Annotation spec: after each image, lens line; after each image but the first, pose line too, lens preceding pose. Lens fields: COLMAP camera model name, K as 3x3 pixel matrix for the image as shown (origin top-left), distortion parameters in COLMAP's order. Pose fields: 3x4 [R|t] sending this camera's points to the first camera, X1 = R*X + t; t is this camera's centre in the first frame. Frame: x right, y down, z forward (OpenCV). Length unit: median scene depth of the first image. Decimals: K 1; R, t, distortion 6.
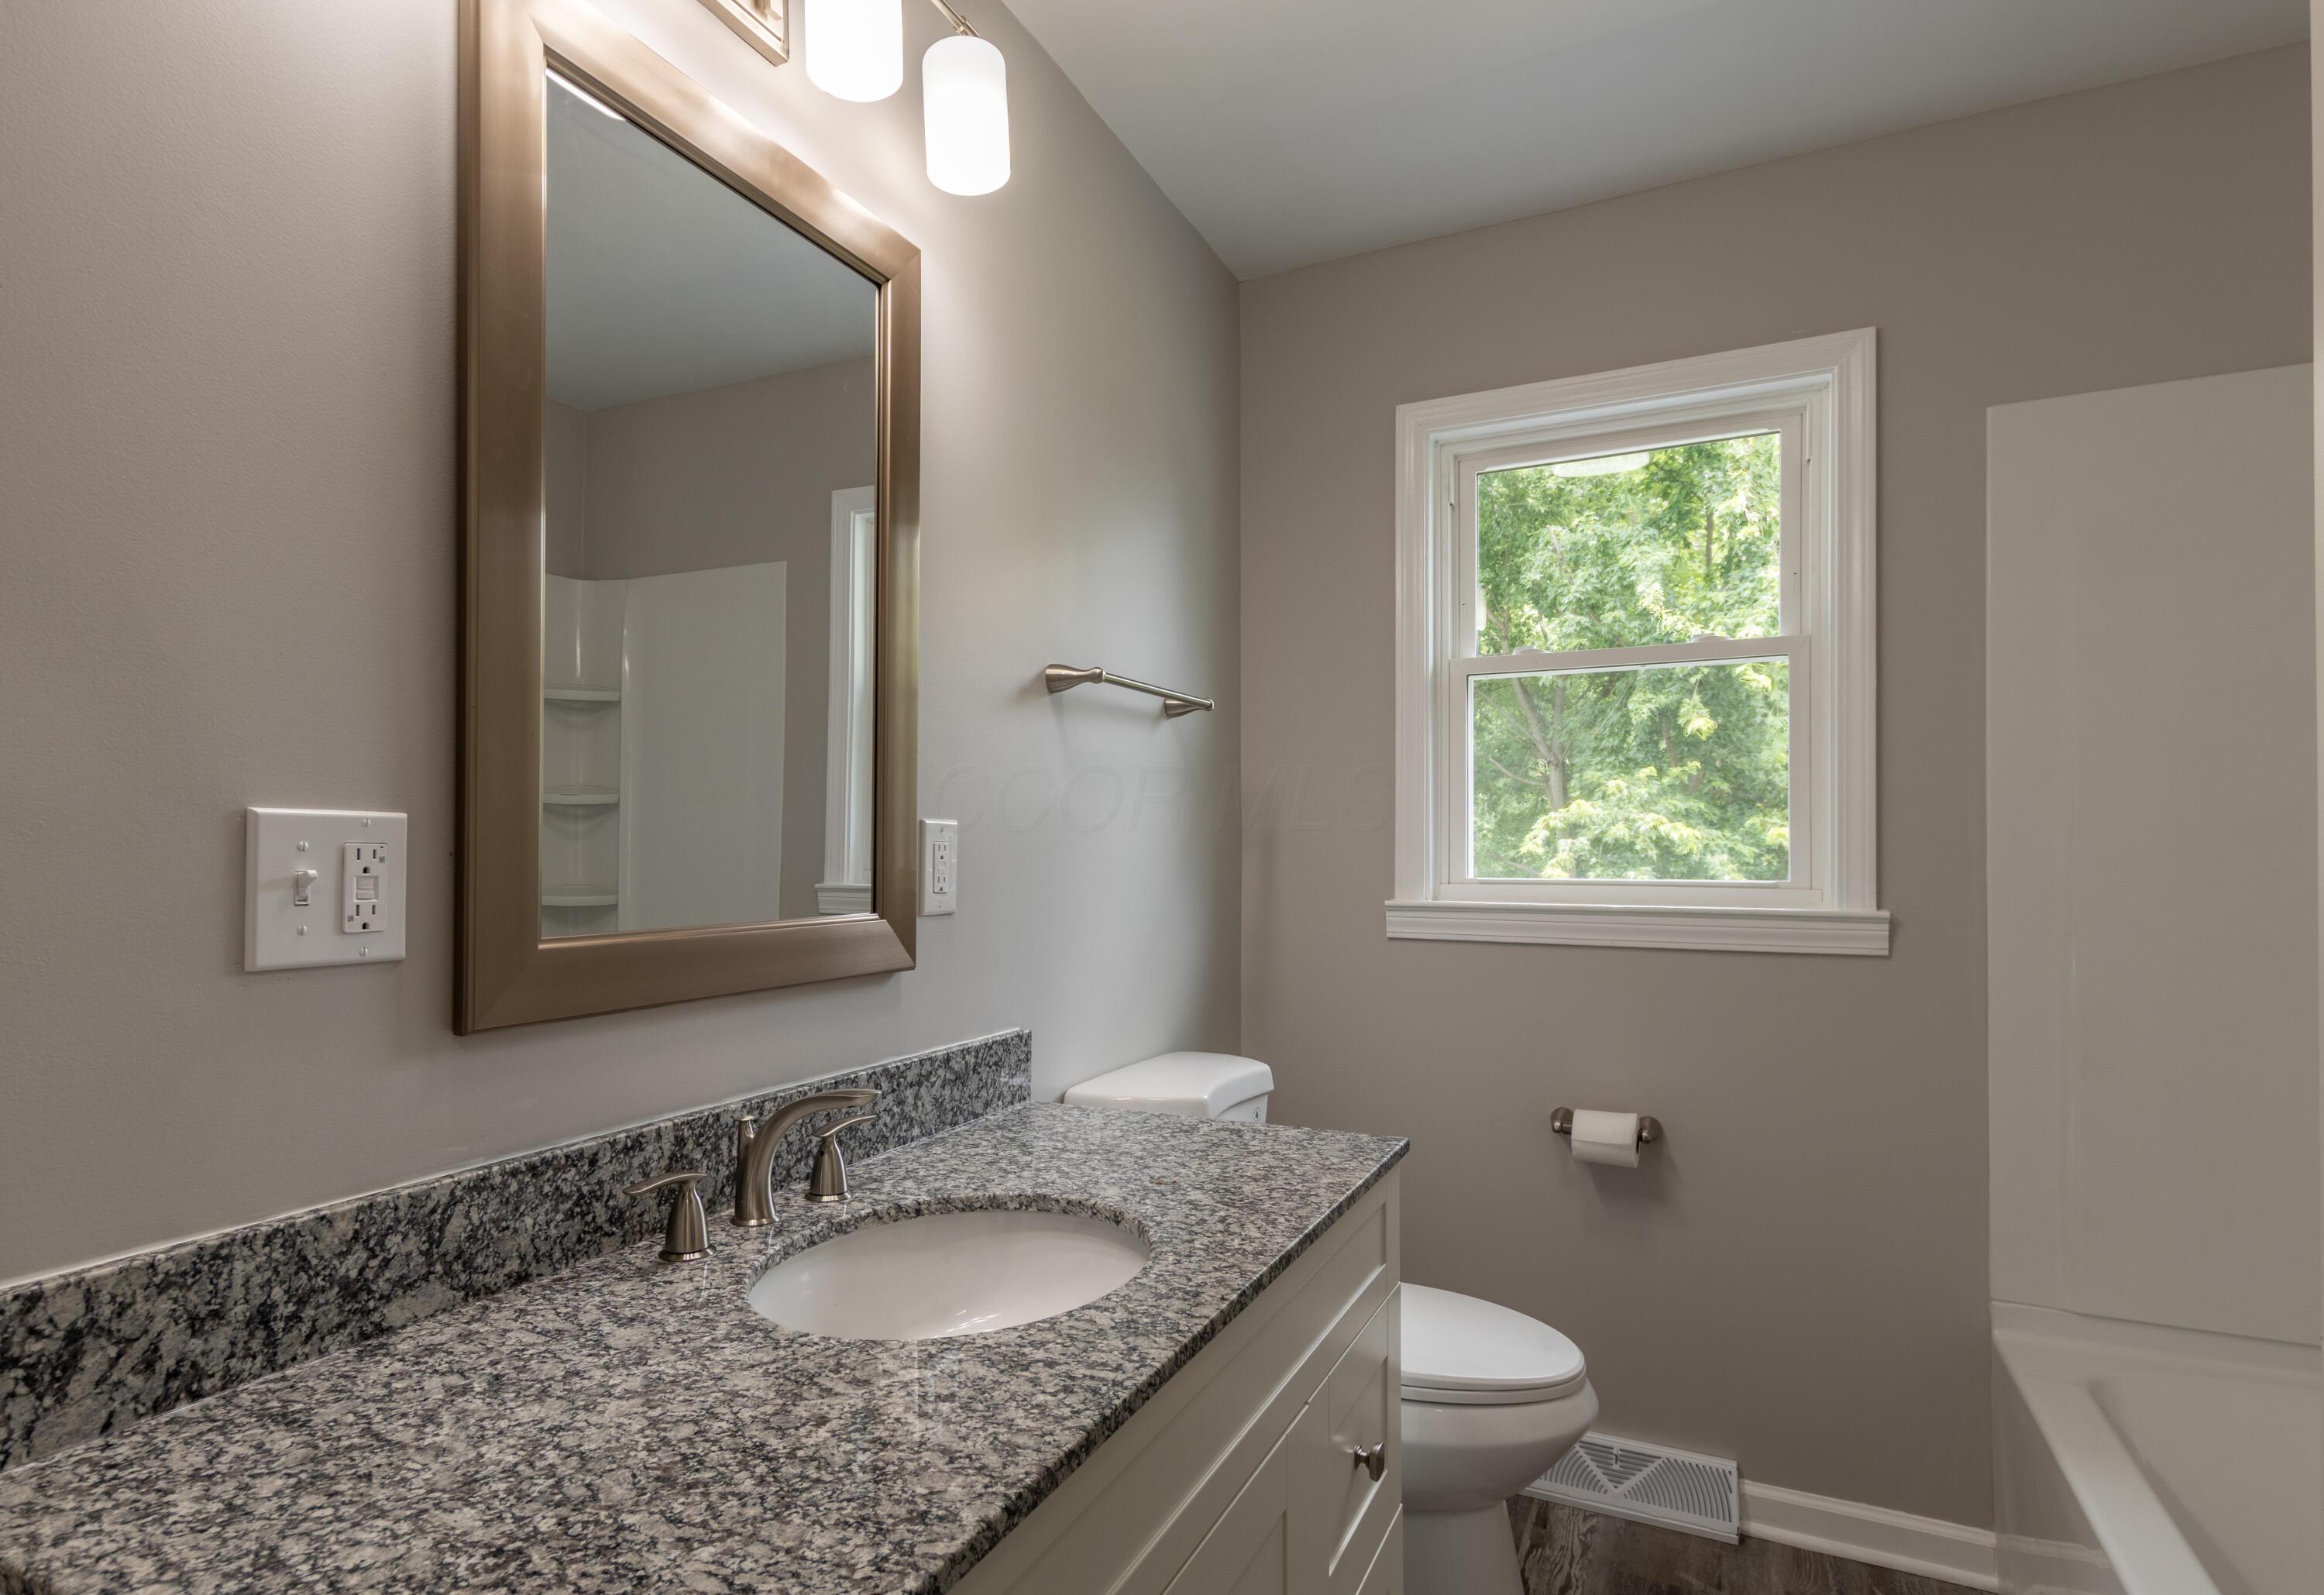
lens RADIAL K [[1235.6, 0, 1092.7], [0, 1235.6, 818.7], [0, 0, 1]] dist [0.006117, 0.001962]
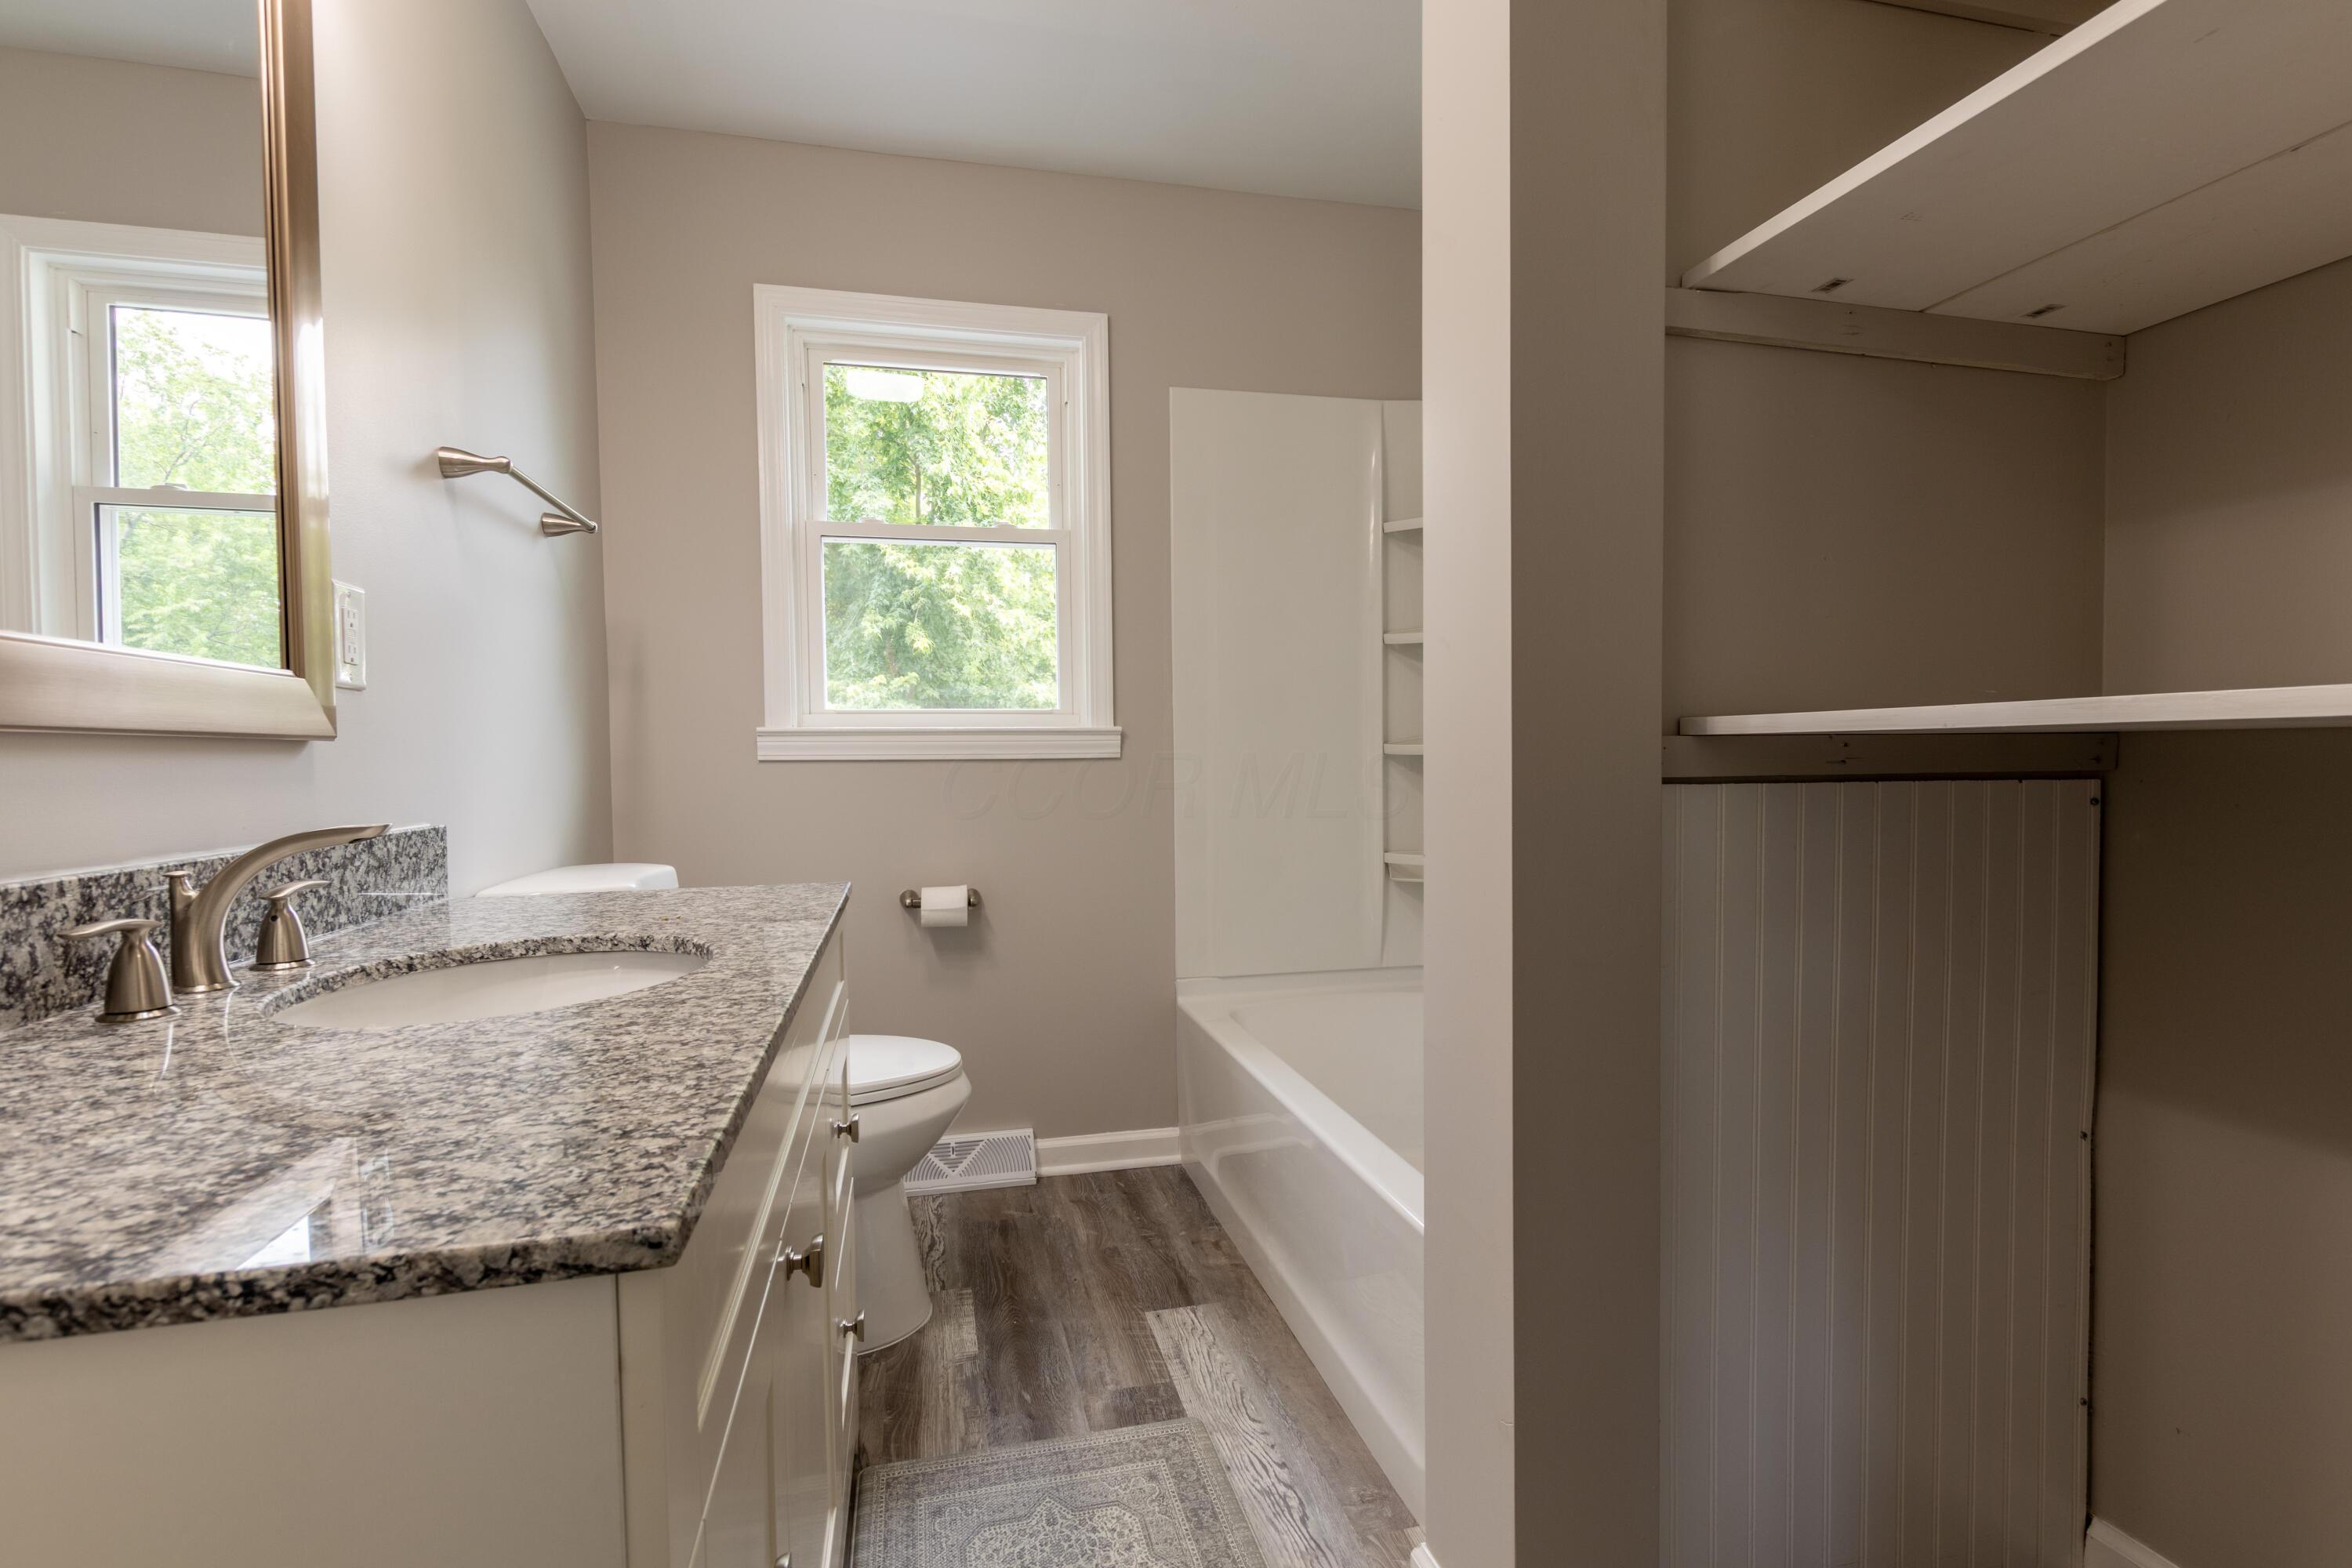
lens RADIAL K [[1082.6, 0, 1173.1], [0, 1082.6, 792.0], [0, 0, 1]] dist [0.002536, -0.004688]
pose [[0.758677, -0.035514, 0.650498, -0.200442], [0.001646, 0.998614, 0.052599, 0.122256], [-0.651465, -0.038835, 0.757684, -0.001455]]
